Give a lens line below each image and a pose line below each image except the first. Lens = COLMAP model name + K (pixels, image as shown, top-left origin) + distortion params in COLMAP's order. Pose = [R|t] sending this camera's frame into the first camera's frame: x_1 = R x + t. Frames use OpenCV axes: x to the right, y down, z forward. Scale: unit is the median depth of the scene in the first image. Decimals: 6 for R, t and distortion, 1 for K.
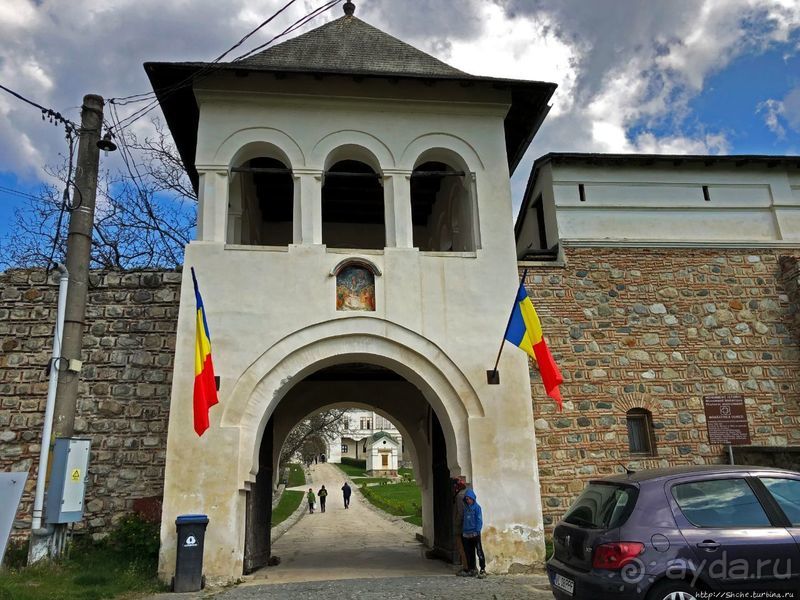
lens RADIAL K [[637.5, 0, 398.0], [0, 637.5, 298.0], [0, 0, 1]] dist [0.008458, 0.002161]
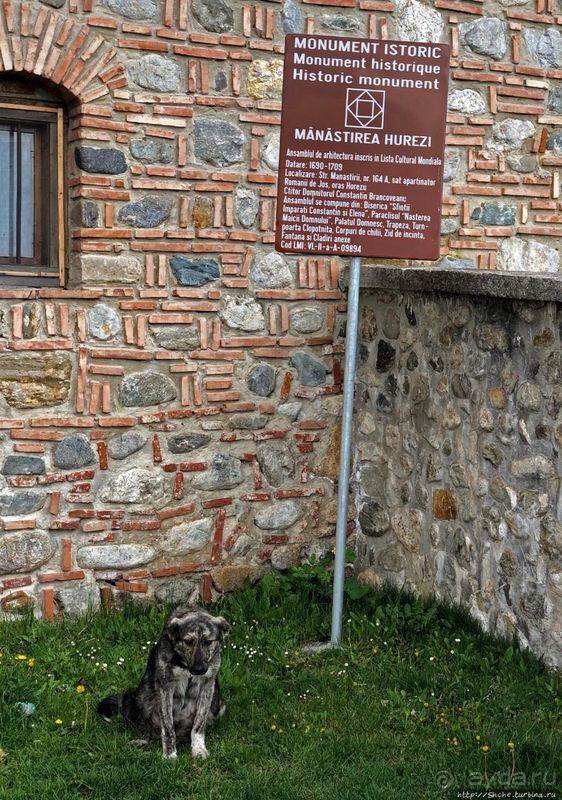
lens RADIAL K [[1427.1, 0, 280.8], [0, 1427.1, 400.3], [0, 0, 1]] dist [0.149882, 0.000000]
pose [[0.929713, 0.027370, 0.367267, 0.278305], [-0.147261, 0.941671, 0.302605, 0.114242], [-0.337562, -0.335420, 0.879514, 0.489212]]
